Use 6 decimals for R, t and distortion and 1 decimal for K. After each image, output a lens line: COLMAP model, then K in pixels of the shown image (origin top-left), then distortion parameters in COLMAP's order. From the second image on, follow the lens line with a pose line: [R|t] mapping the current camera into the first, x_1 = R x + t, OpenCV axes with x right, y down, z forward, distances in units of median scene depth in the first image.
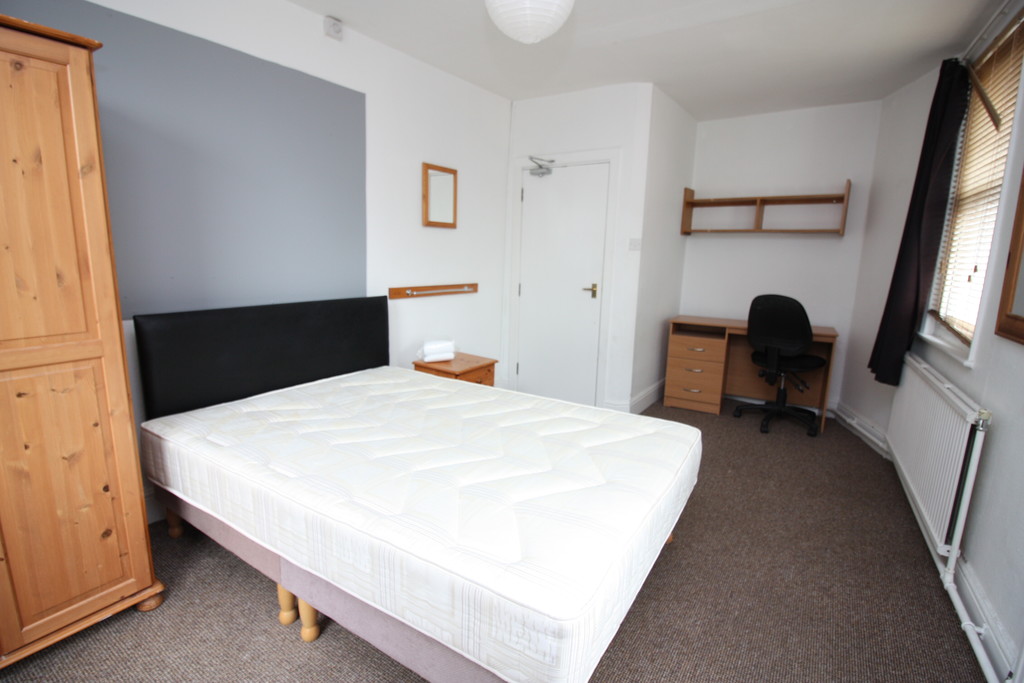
lens RADIAL K [[485.0, 0, 512.4], [0, 485.0, 339.9], [0, 0, 1]] dist [-0.000372, -0.000164]
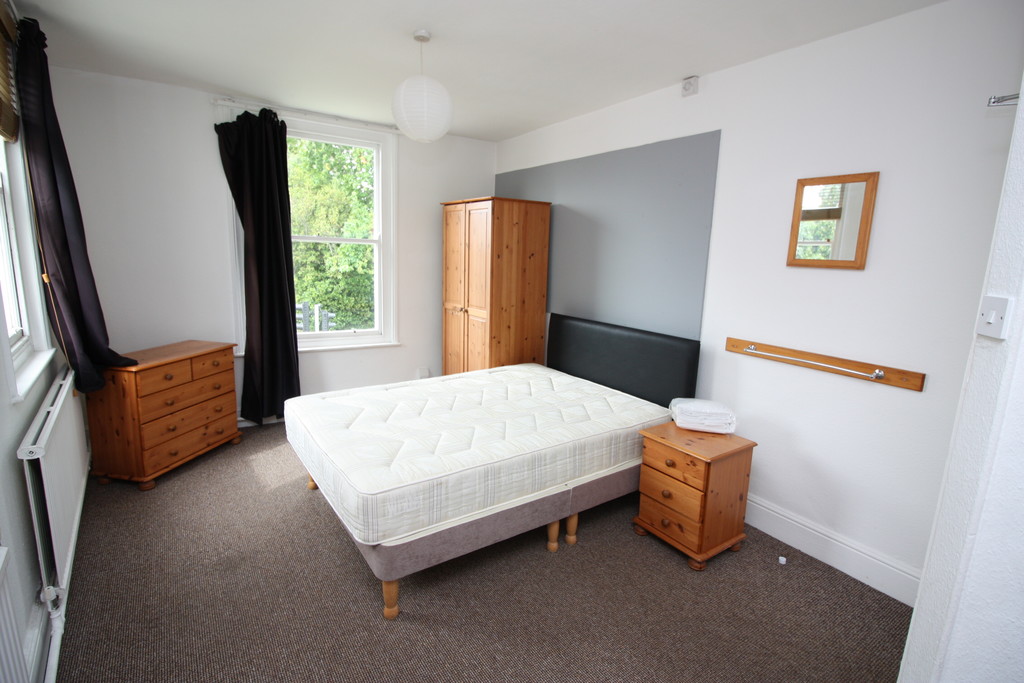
lens RADIAL K [[485.0, 0, 512.3], [0, 485.0, 339.0], [0, 0, 1]] dist [-0.000372, -0.000164]
pose [[-0.369426, 0.121623, -0.921267, 0.775922], [-0.220685, 0.951553, 0.214115, -0.231578], [0.902675, 0.282410, -0.324688, 1.064627]]
